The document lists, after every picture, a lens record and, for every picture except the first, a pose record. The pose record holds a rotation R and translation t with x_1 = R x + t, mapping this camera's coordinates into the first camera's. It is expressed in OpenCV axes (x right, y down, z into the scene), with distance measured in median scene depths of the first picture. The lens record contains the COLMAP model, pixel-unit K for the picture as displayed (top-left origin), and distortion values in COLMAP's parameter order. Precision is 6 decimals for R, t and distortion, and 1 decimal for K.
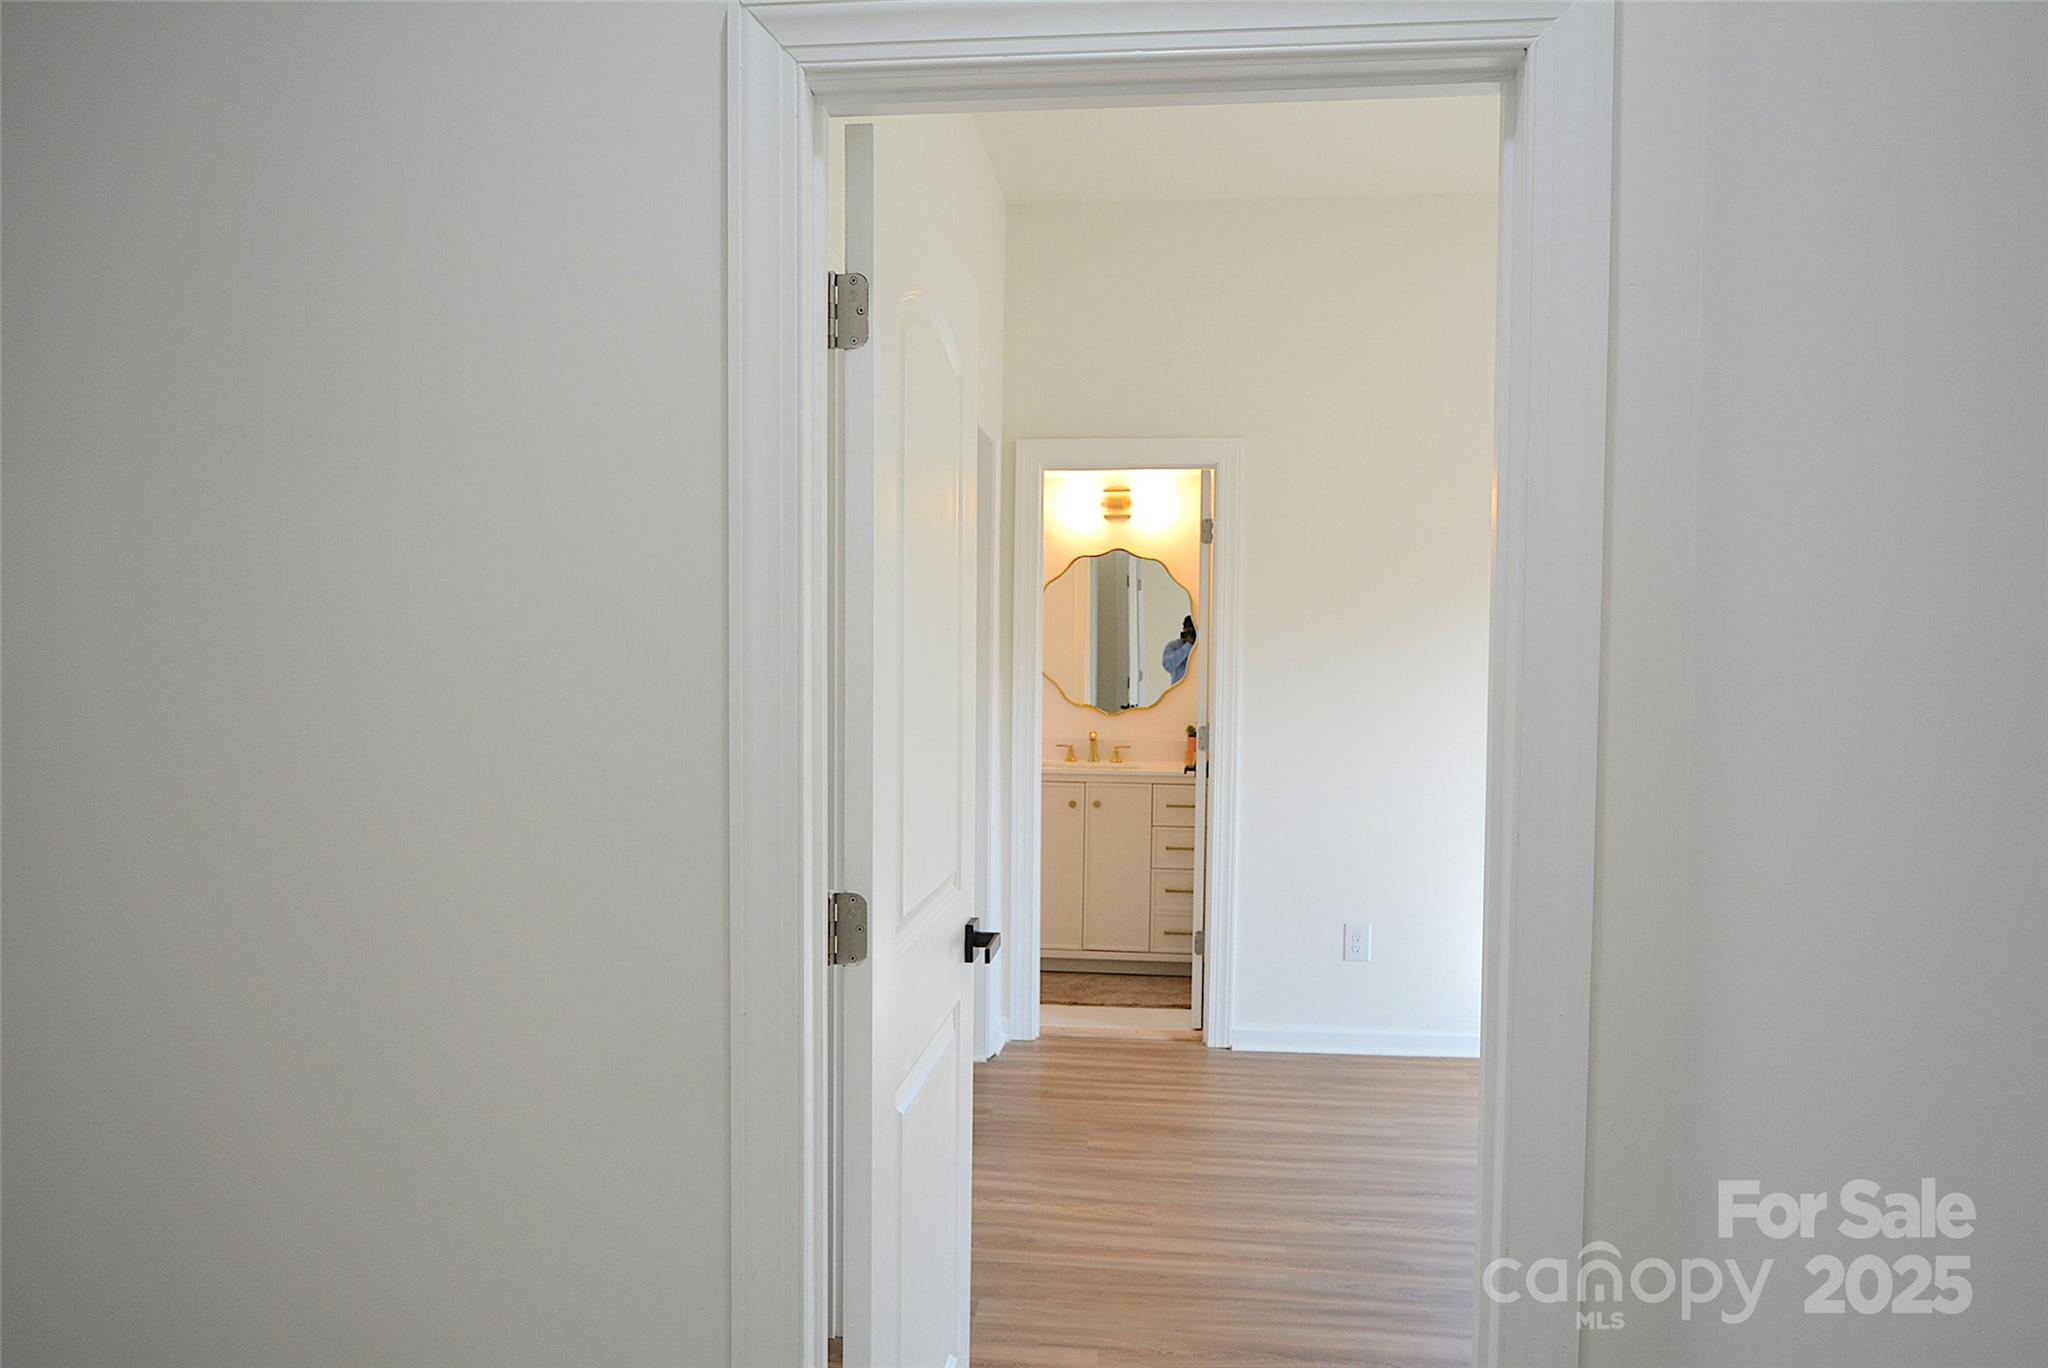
lens RADIAL K [[1431.6, 0, 1027.5], [0, 1431.6, 698.7], [0, 0, 1]] dist [-0.009416, 0.001255]
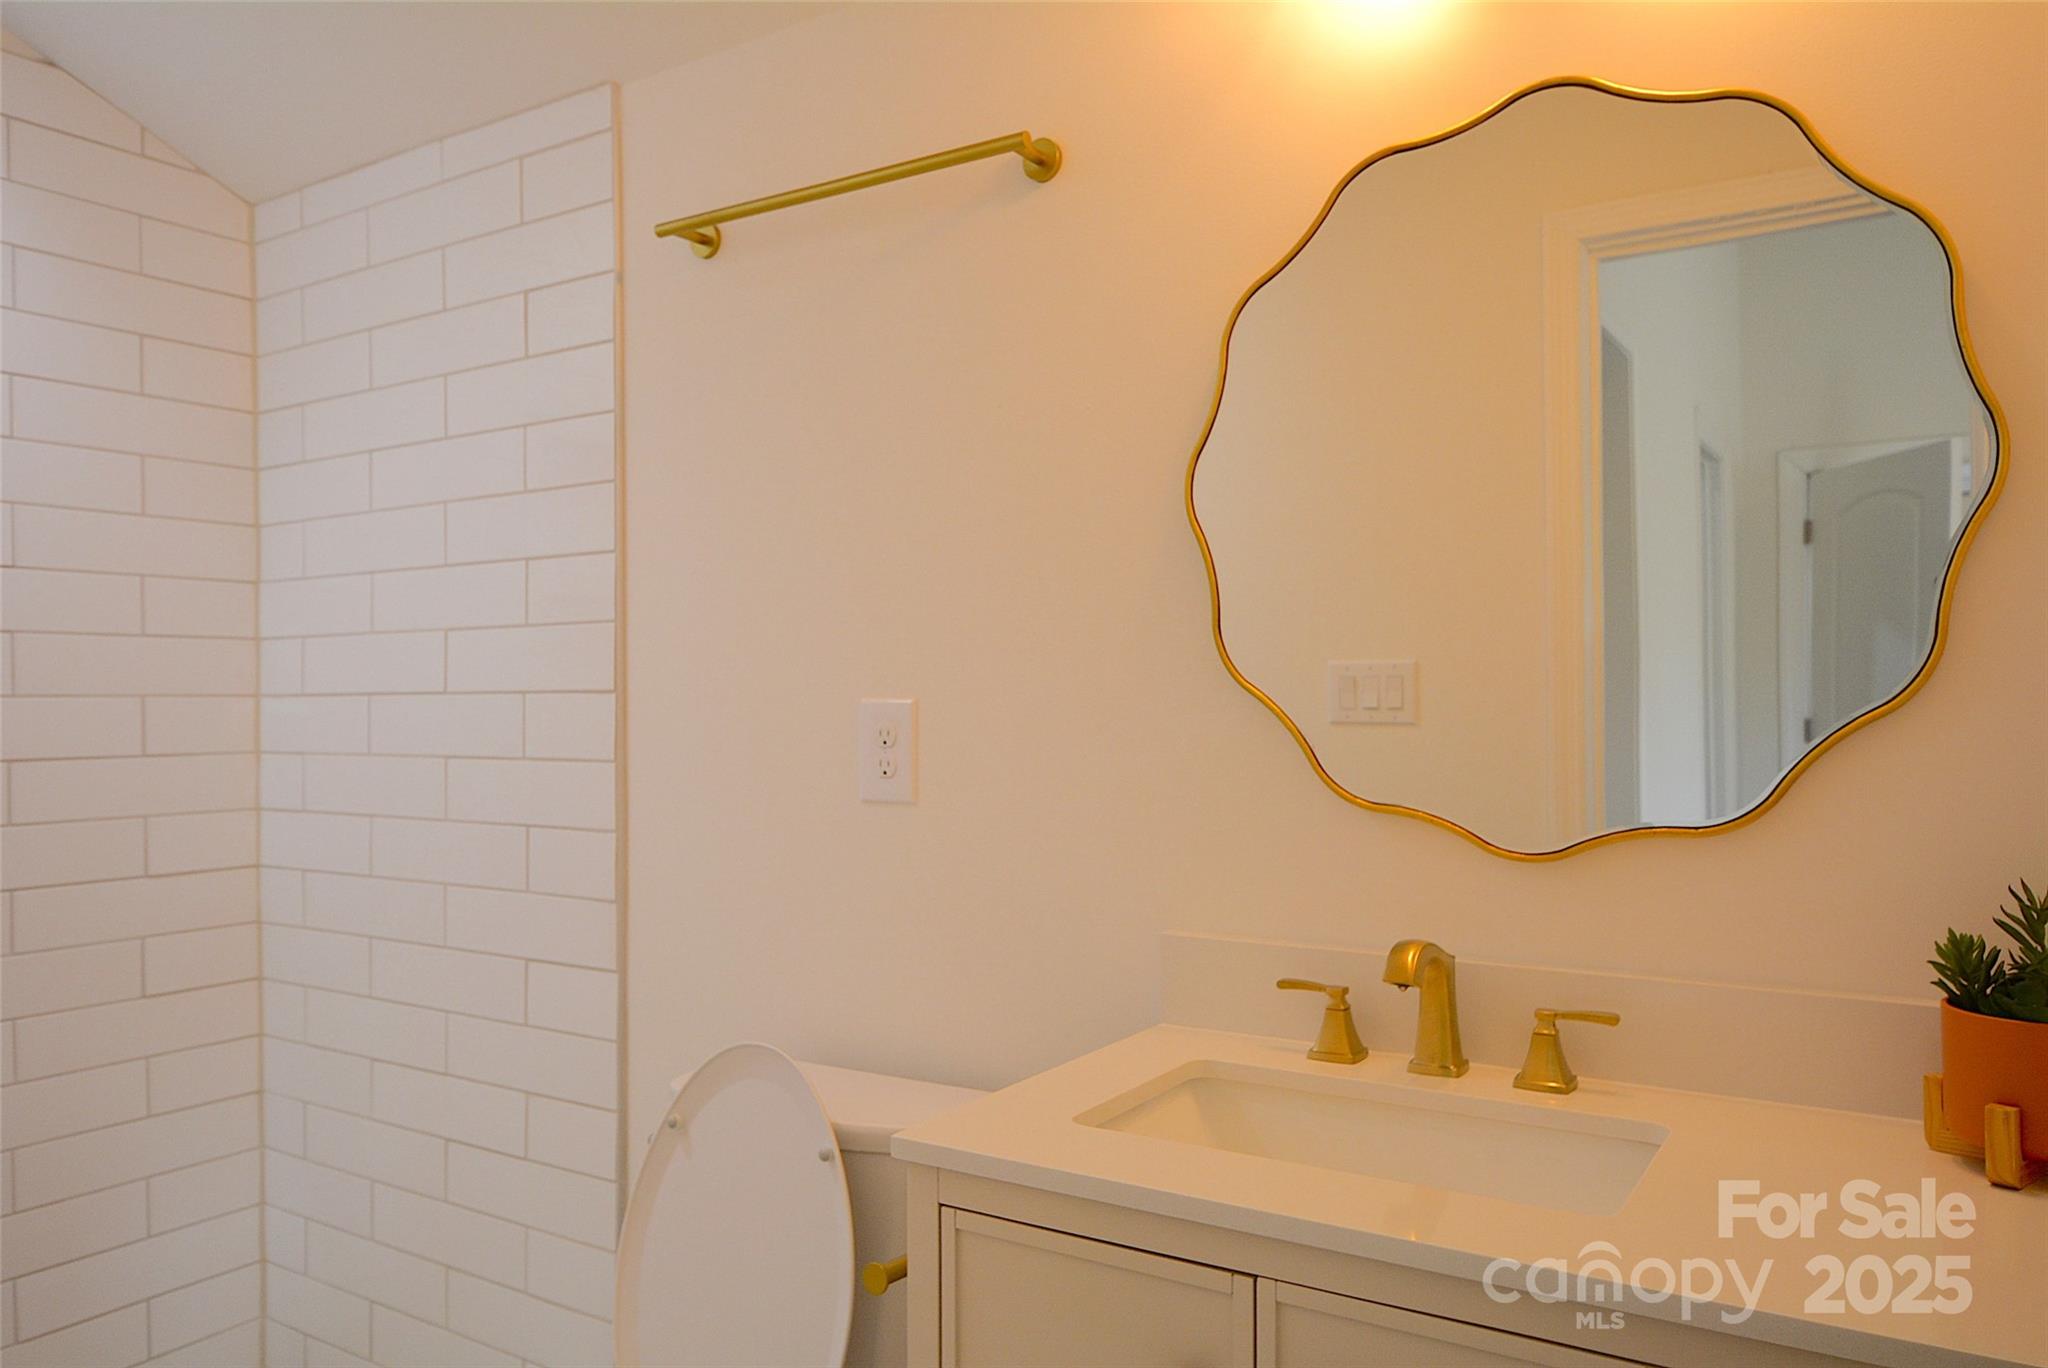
lens RADIAL K [[1431.6, 0, 1027.5], [0, 1431.6, 698.7], [0, 0, 1]] dist [-0.009416, 0.001255]
pose [[0.887195, -0.012761, -0.461218, 0.090781], [0.003020, 0.999757, -0.021853, -0.007927], [0.461384, 0.017995, 0.887018, 0.778163]]
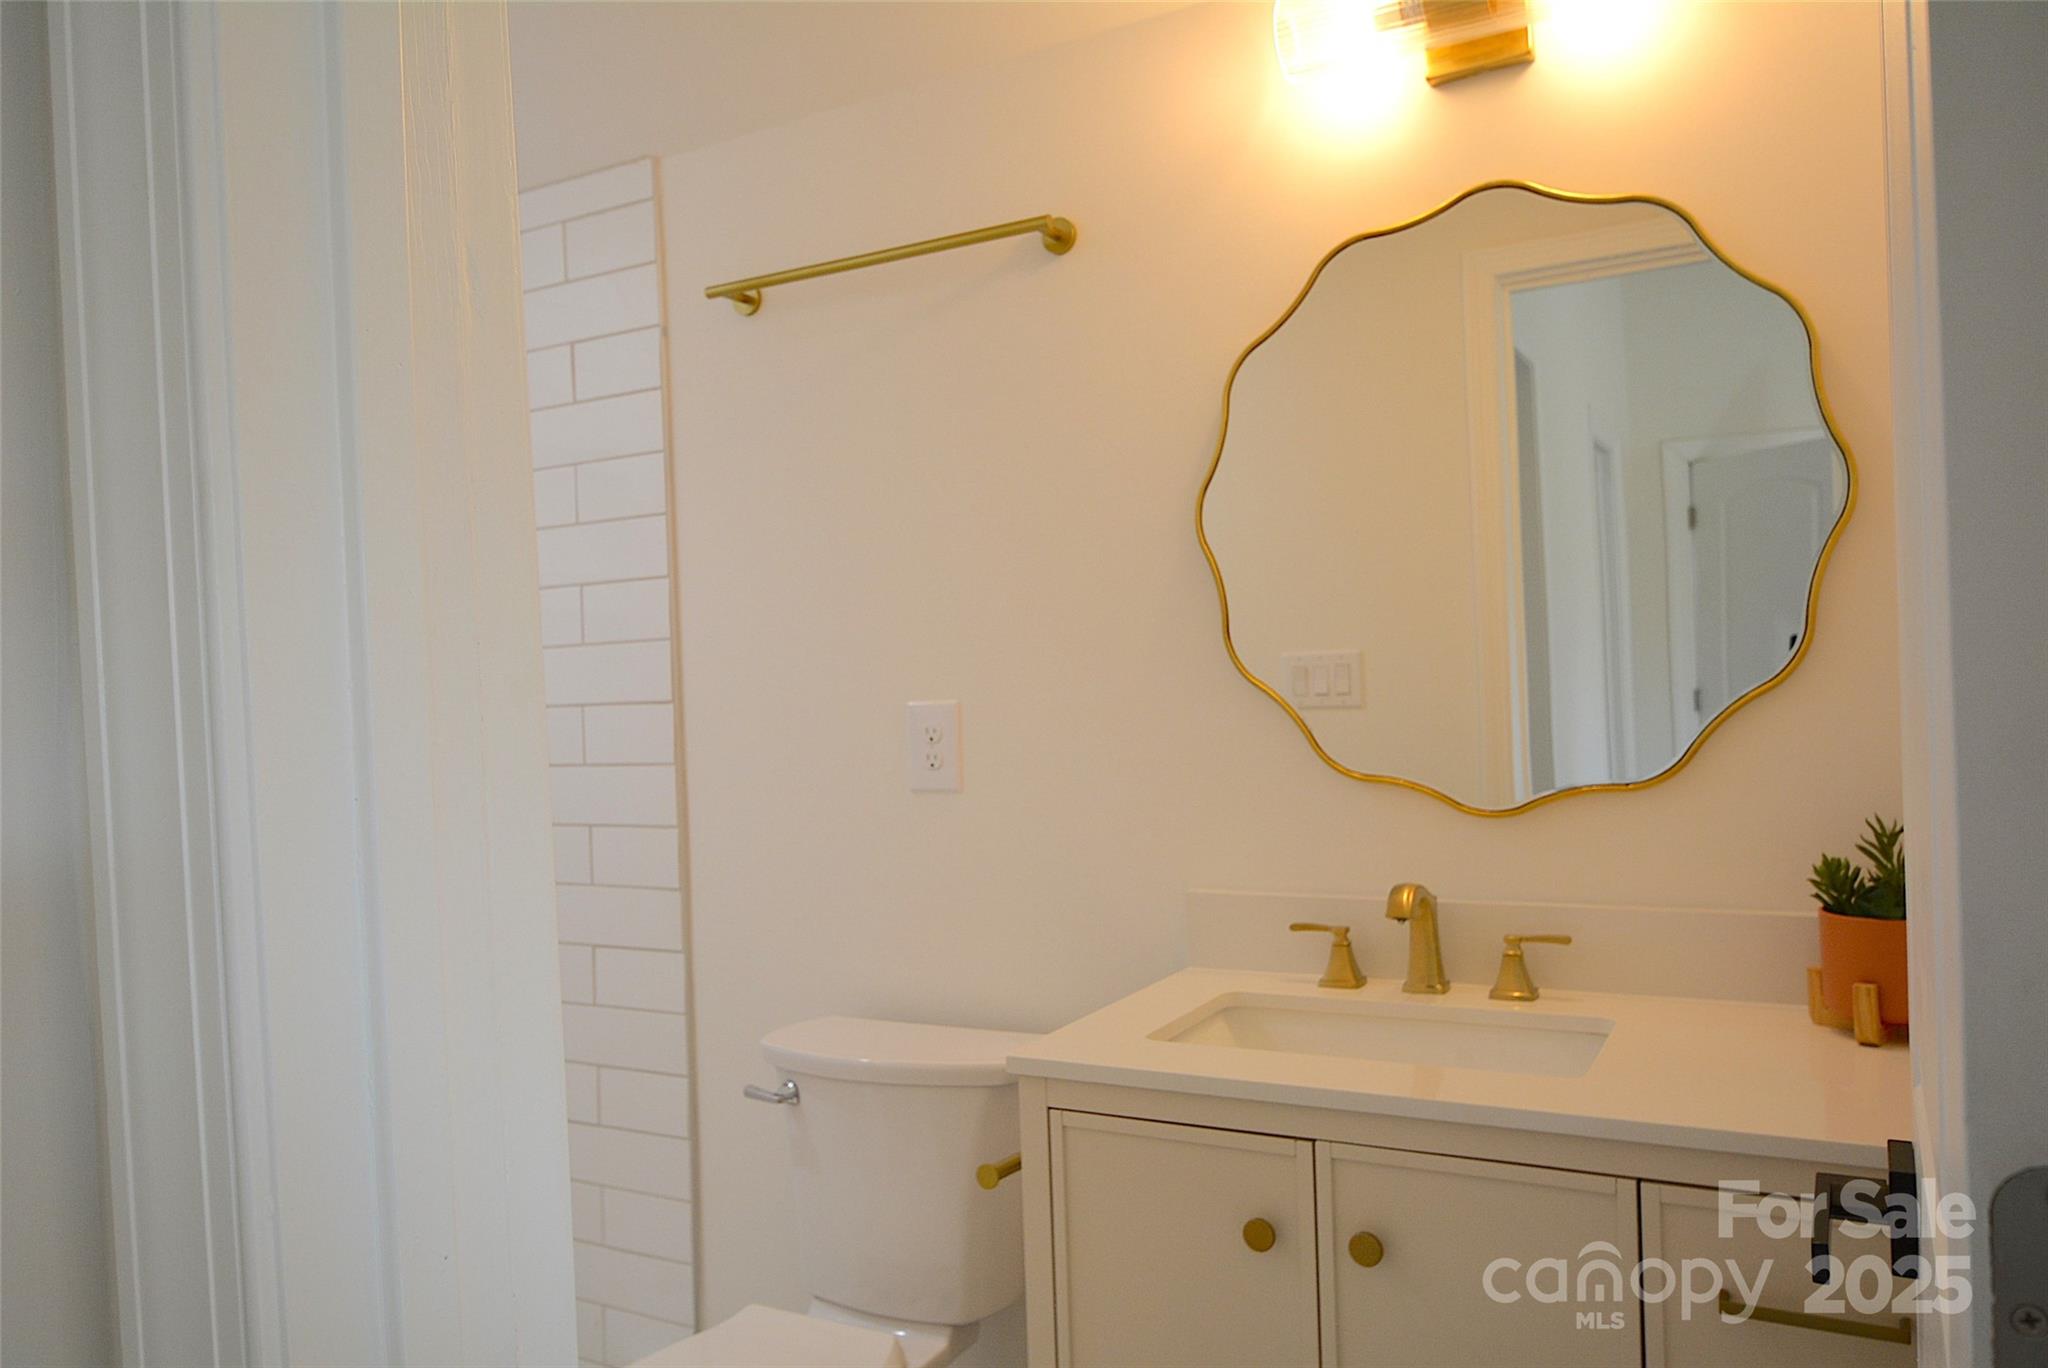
lens RADIAL K [[1431.6, 0, 1027.5], [0, 1431.6, 698.7], [0, 0, 1]] dist [-0.009416, 0.001255]
pose [[0.914474, -0.039434, -0.402720, 0.086735], [0.036347, 0.999222, -0.015308, -0.008915], [0.403010, -0.000639, 0.915195, 0.726492]]
